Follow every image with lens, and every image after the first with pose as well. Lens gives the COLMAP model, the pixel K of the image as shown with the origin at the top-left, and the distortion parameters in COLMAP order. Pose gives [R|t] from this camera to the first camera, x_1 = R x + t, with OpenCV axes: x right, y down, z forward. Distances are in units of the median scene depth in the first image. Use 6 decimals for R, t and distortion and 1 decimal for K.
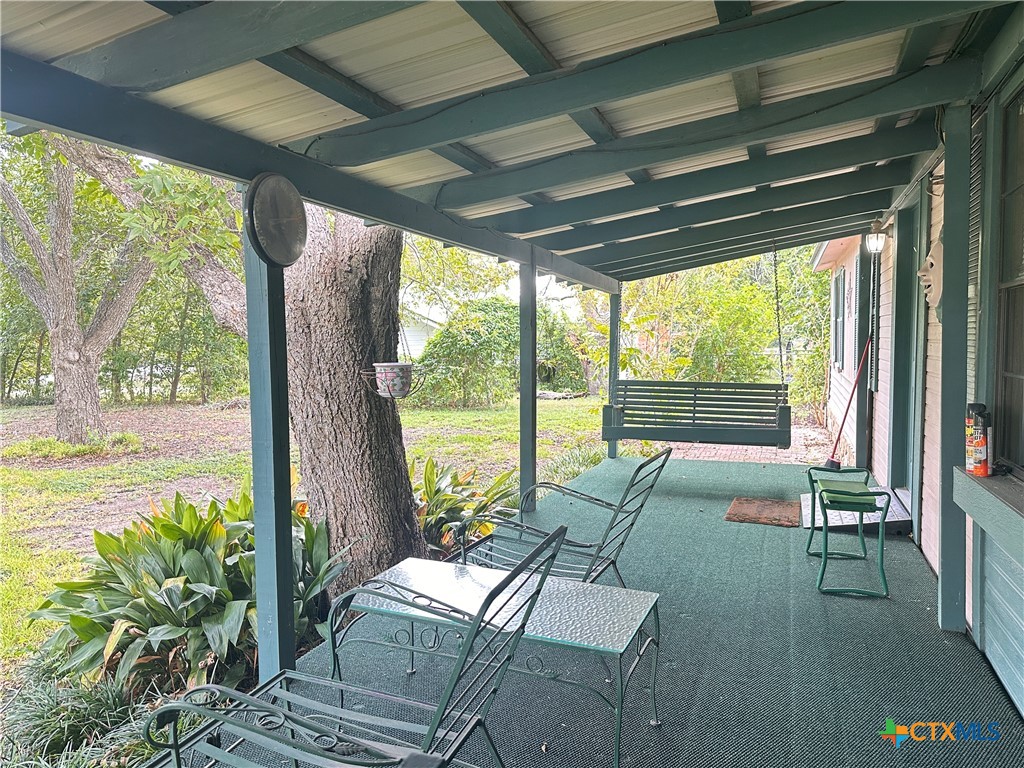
lens RADIAL K [[724.7, 0, 505.6], [0, 724.7, 387.7], [0, 0, 1]] dist [0.046917, -0.052680]
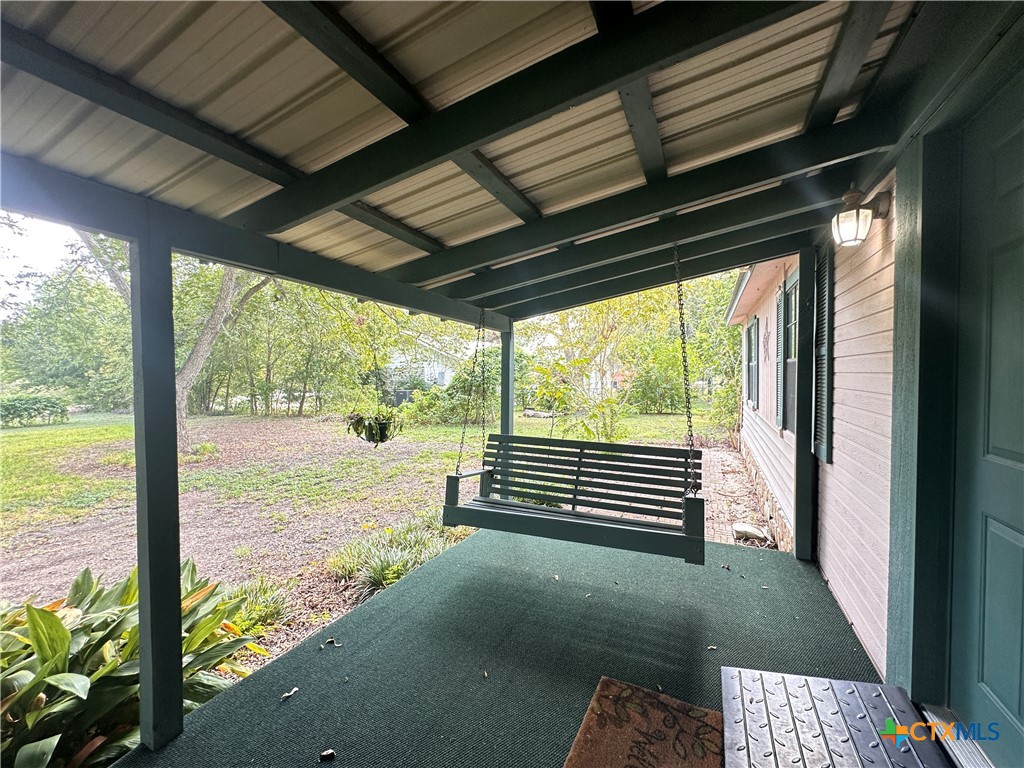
lens RADIAL K [[412.8, 0, 510.1], [0, 412.8, 384.7], [0, 0, 1]] dist [-0.022351, -0.000288]
pose [[0.996469, 0.007872, -0.083587, 0.351683], [-0.011333, 0.999094, -0.041013, -0.078028], [0.083189, 0.041816, 0.995656, 0.876885]]
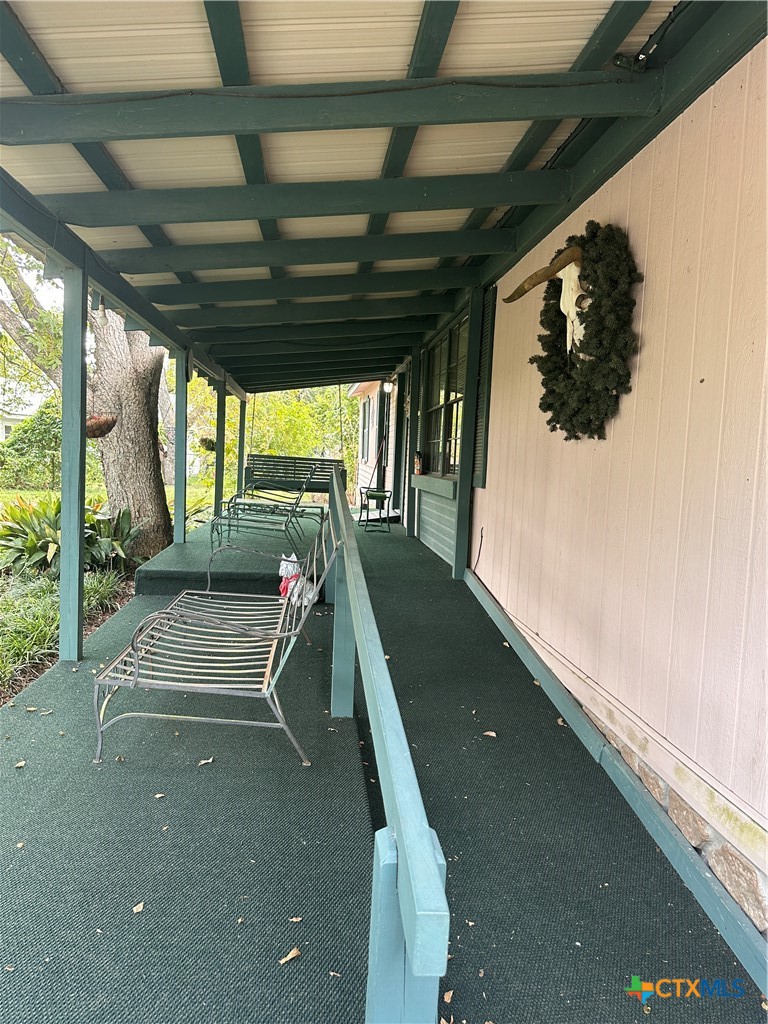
lens RADIAL K [[724.7, 0, 390.1], [0, 724.7, 515.0], [0, 0, 1]] dist [0.046917, -0.052680]
pose [[0.887609, 0.014234, 0.460377, -0.515319], [-0.025263, 0.999522, 0.017804, 0.148464], [-0.459904, -0.027433, 0.887545, -1.000475]]
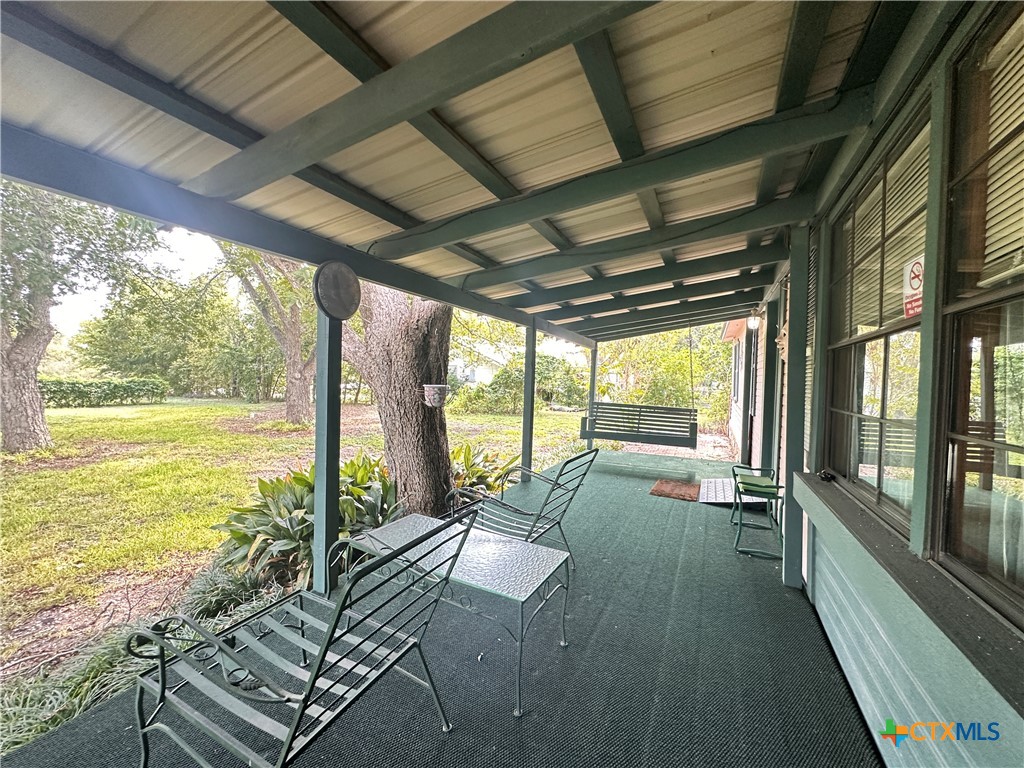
lens RADIAL K [[411.0, 0, 509.5], [0, 411.0, 383.6], [0, 0, 1]] dist [-0.003927, 0.000672]
pose [[0.995170, 0.039130, -0.090026, 0.083810], [-0.043267, 0.998073, -0.044470, -0.003526], [0.088112, 0.048150, 0.994946, 0.095693]]
